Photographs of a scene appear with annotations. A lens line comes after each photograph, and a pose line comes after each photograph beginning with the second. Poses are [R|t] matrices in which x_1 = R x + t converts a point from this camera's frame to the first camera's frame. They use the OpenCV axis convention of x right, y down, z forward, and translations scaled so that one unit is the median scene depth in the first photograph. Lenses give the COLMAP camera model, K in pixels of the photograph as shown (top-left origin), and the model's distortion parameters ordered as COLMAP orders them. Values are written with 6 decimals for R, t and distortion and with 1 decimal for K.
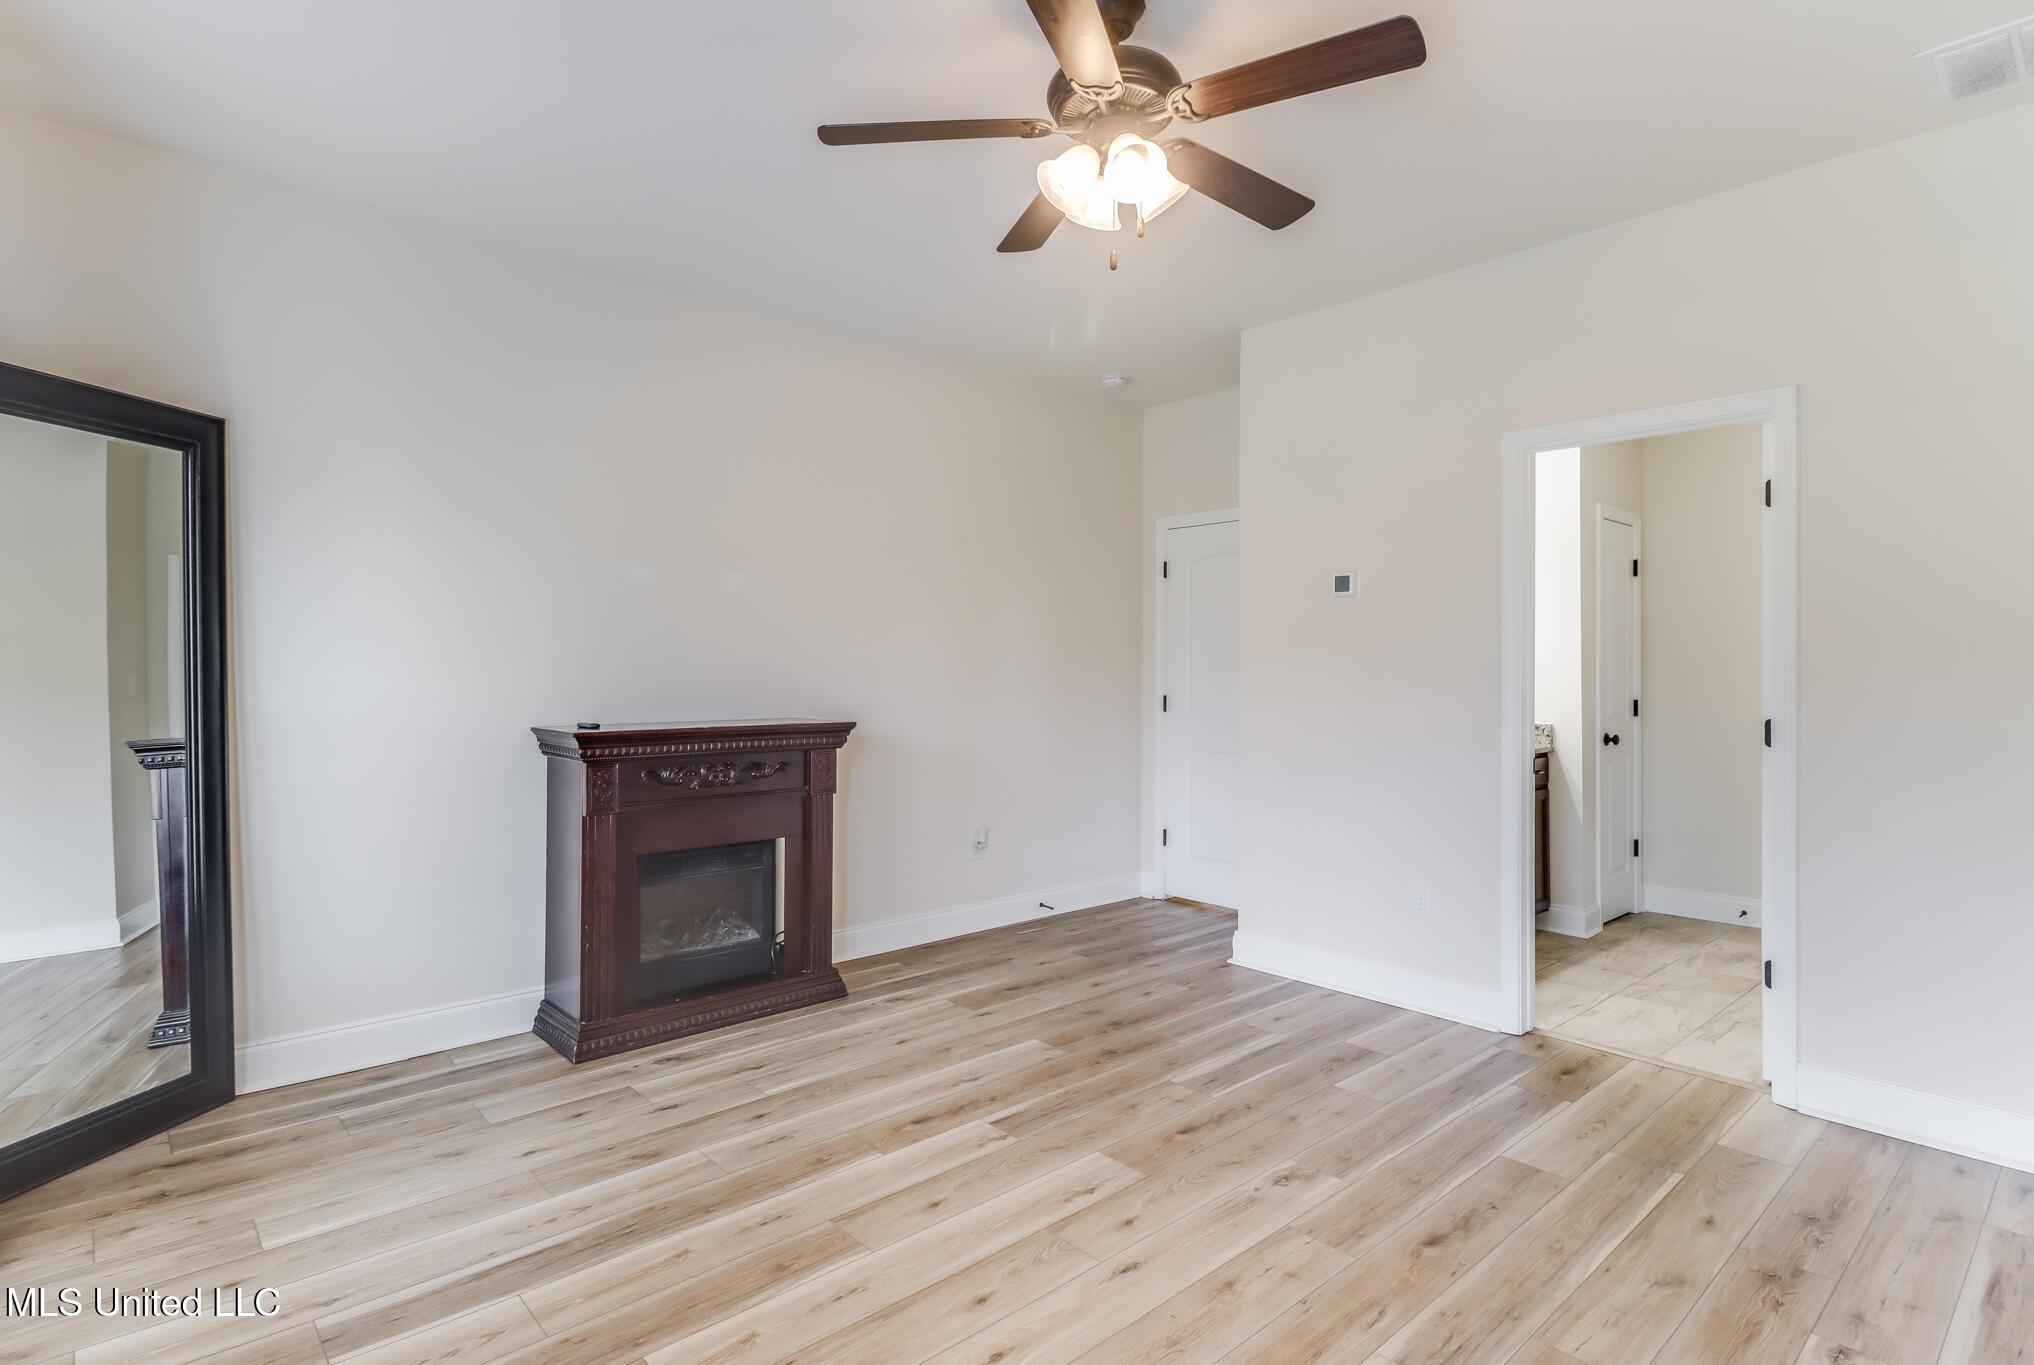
lens RADIAL K [[1022.3, 0, 1017.0], [0, 1022.3, 682.5], [0, 0, 1]] dist [-0.002497, -0.000440]
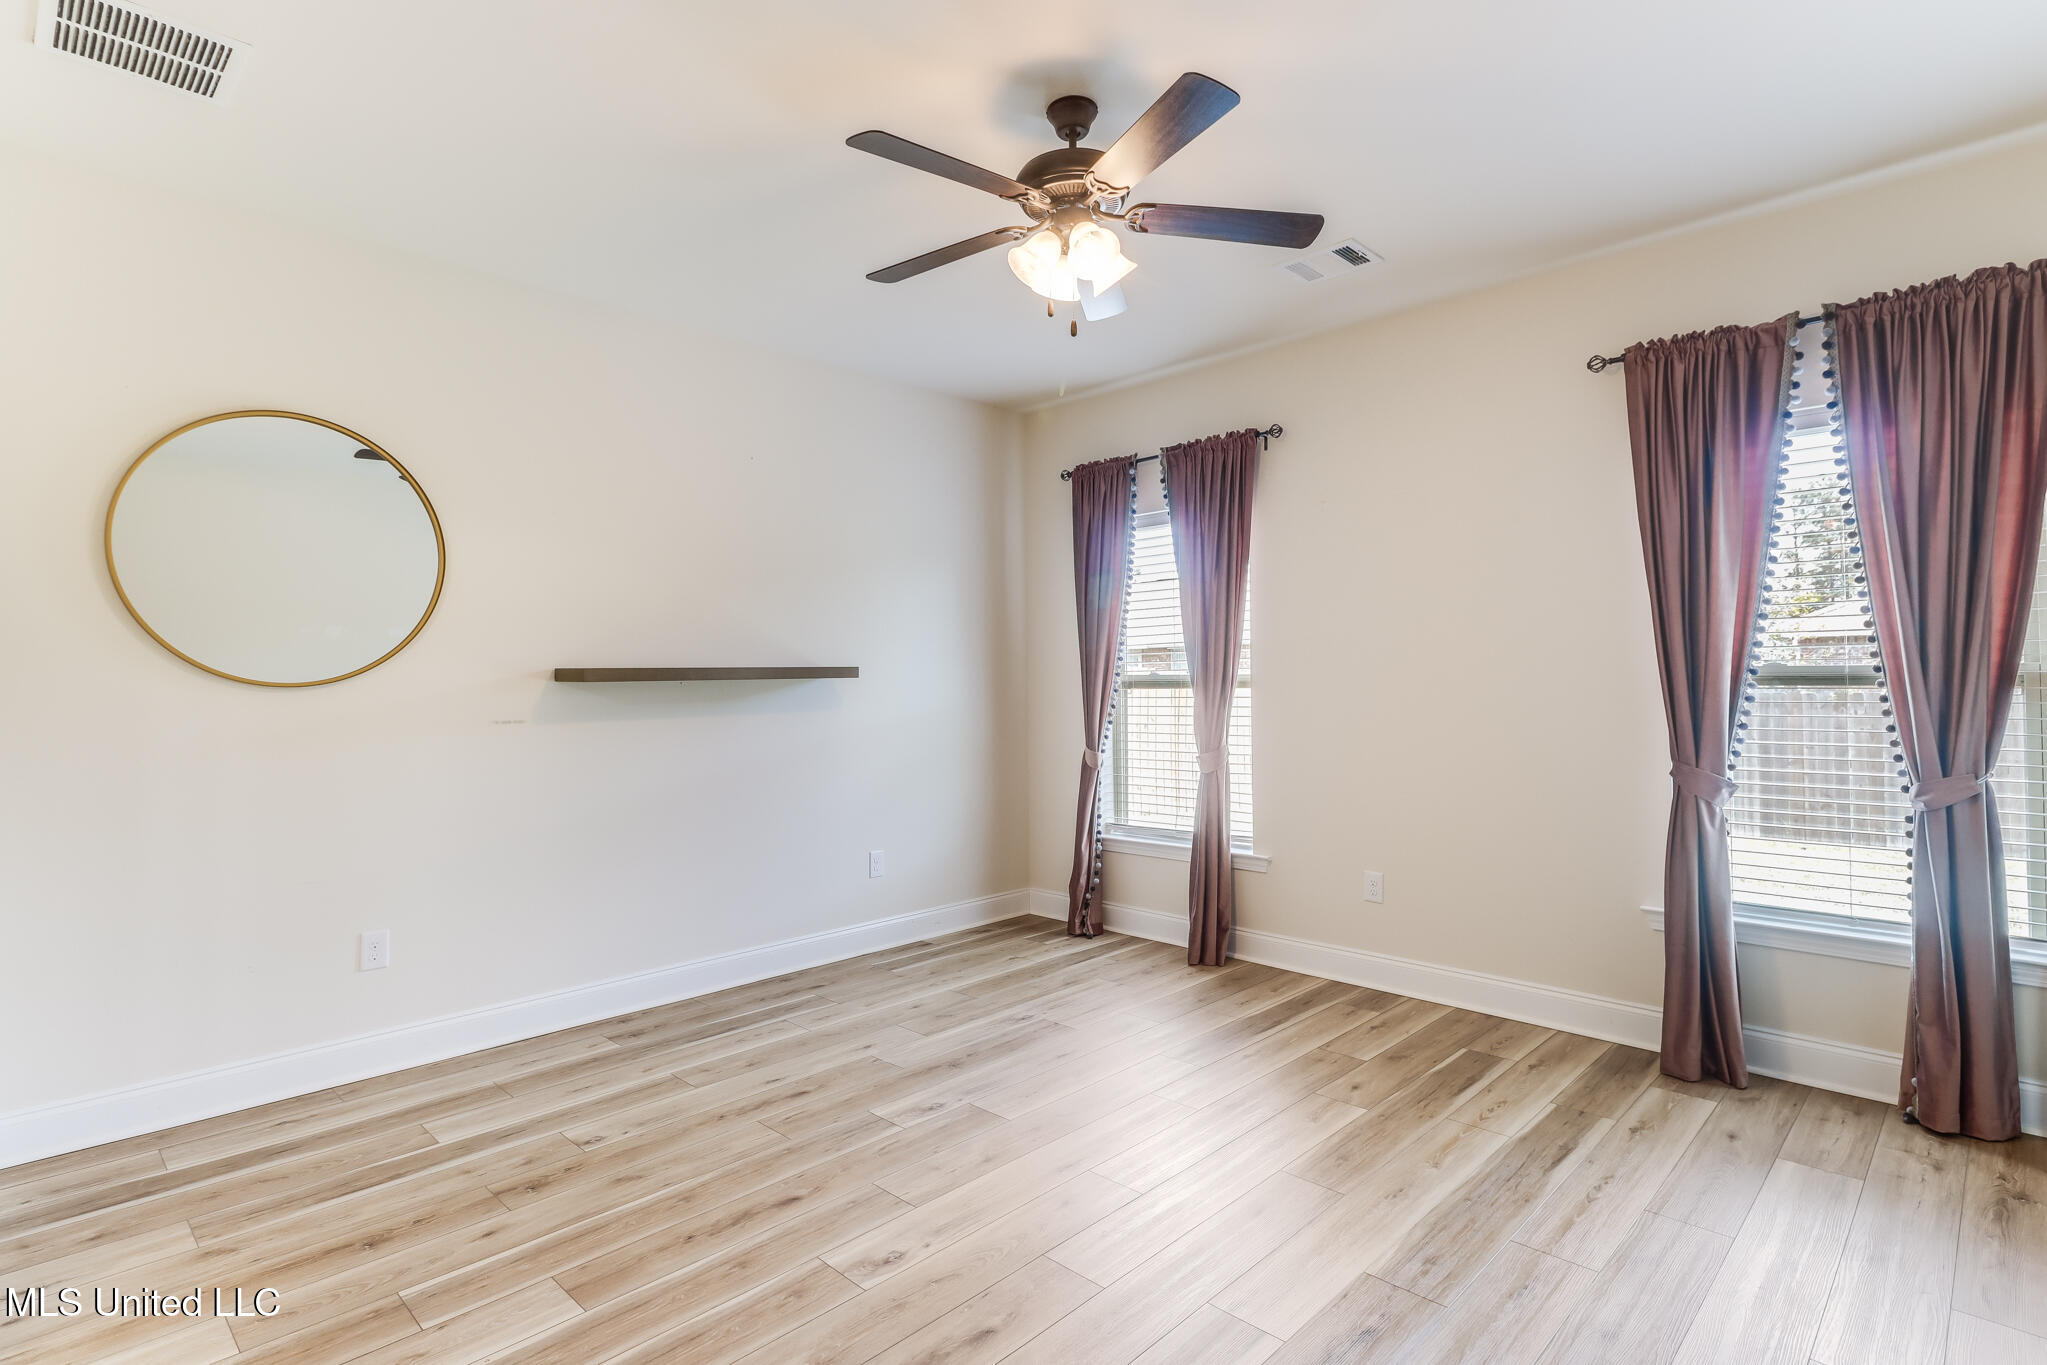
lens RADIAL K [[982.4, 0, 1013.7], [0, 982.4, 650.0], [0, 0, 1]] dist [0.000092, -0.010530]
pose [[-0.998297, 0.002904, -0.058257, 0.203237], [0.004317, 0.999699, -0.024148, -0.017202], [0.058170, -0.024358, -0.998009, 1.865899]]
